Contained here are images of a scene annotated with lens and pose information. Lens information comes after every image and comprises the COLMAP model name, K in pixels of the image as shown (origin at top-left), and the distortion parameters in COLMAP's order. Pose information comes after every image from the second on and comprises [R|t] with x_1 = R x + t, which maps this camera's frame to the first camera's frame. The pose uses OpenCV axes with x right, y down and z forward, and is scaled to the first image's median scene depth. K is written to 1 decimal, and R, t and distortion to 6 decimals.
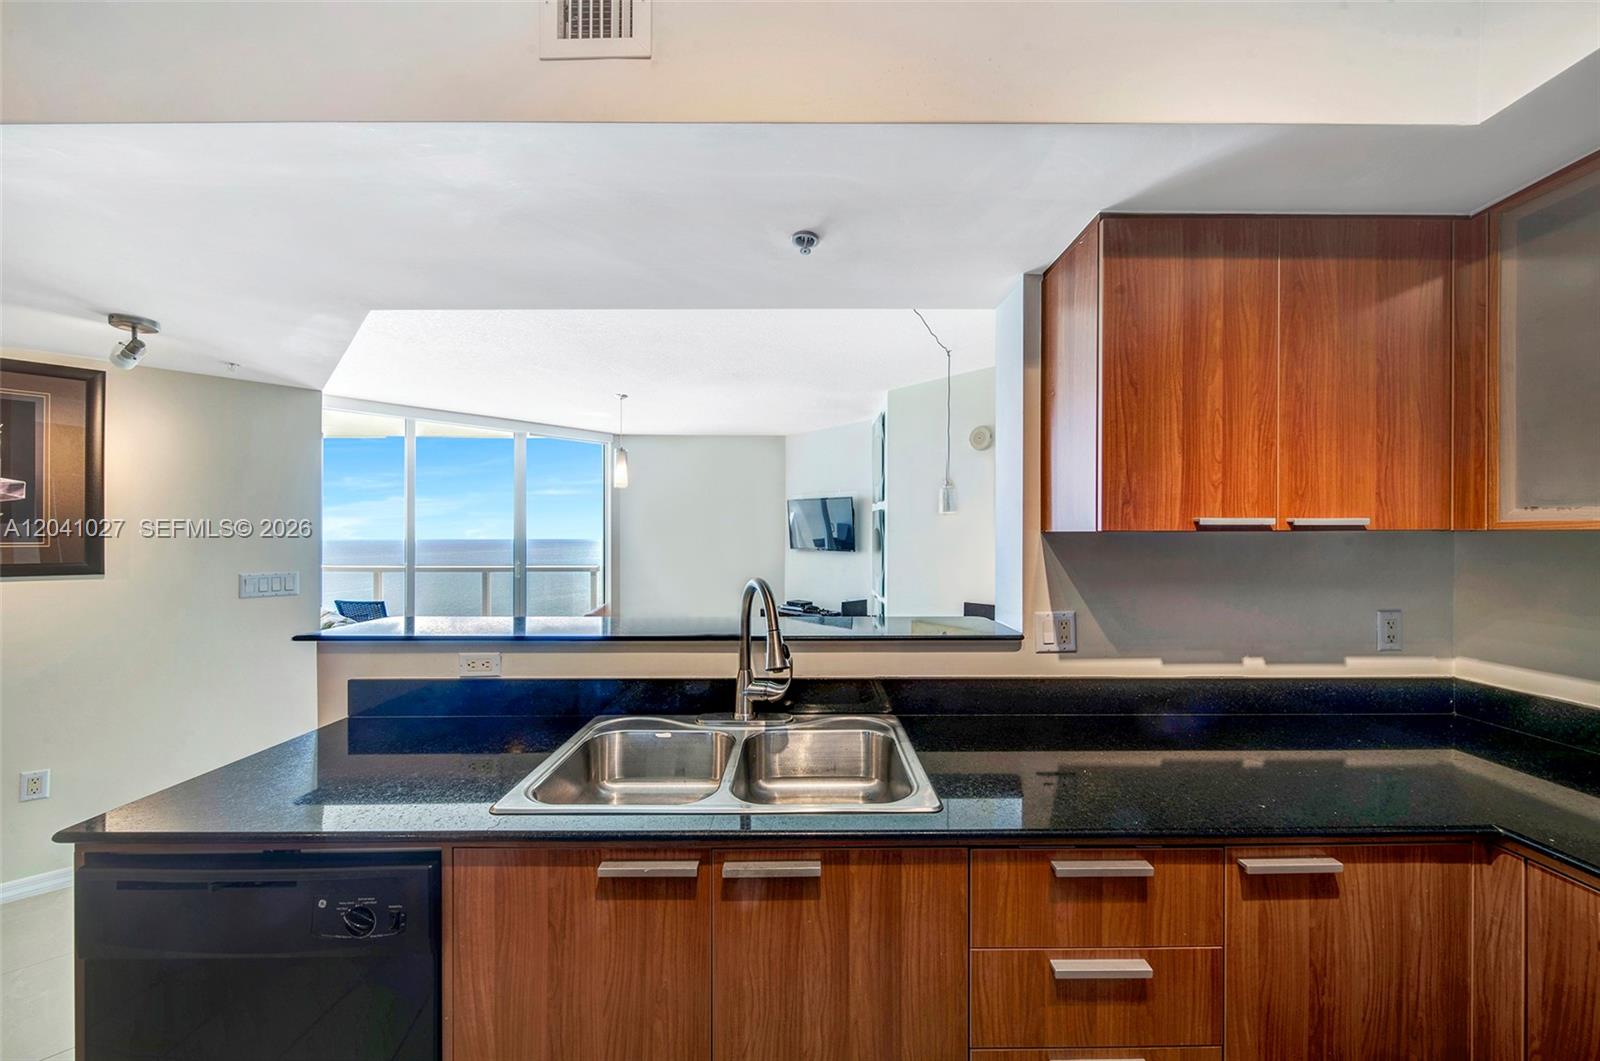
lens RADIAL K [[586.9, 0, 800.0], [0, 586.9, 530.5], [0, 0, 1]] dist [-0.000259, -0.000076]
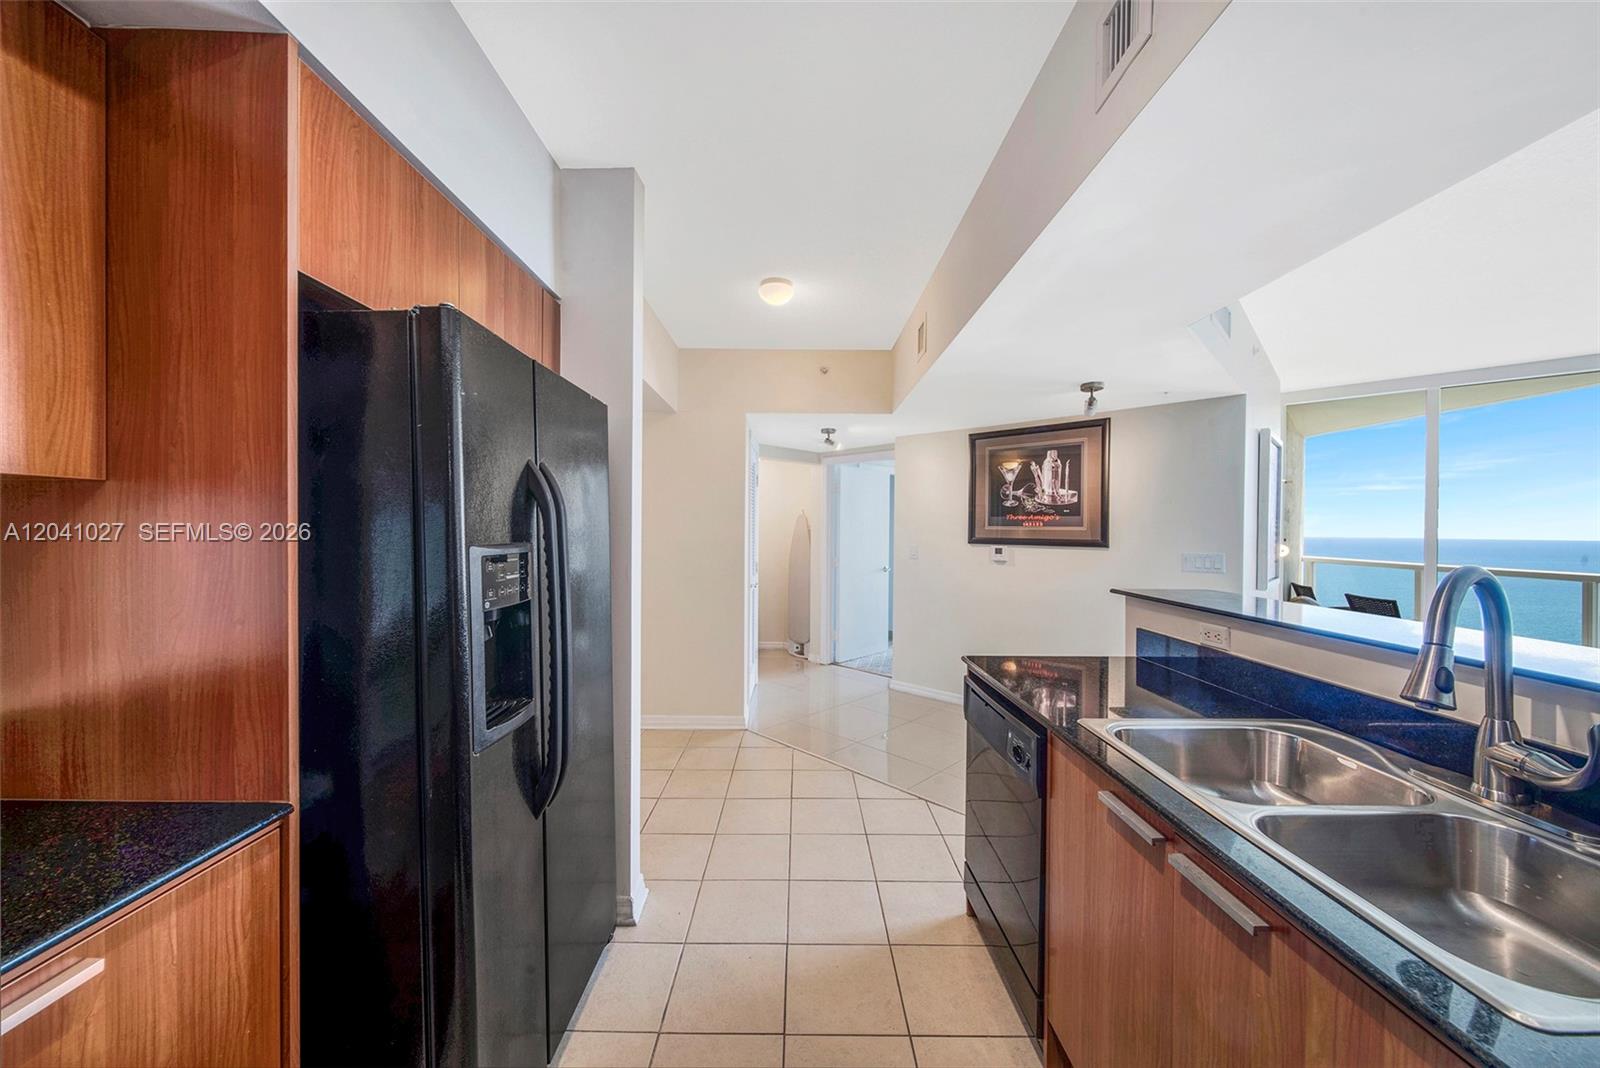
lens RADIAL K [[586.9, 0, 800.0], [0, 586.9, 534.0], [0, 0, 1]] dist [-0.000259, -0.000076]
pose [[-0.017672, 0.007056, -0.999819, 0.523477], [-0.002702, 0.999971, 0.007105, 0.039185], [0.999840, 0.002827, -0.017652, 0.271474]]
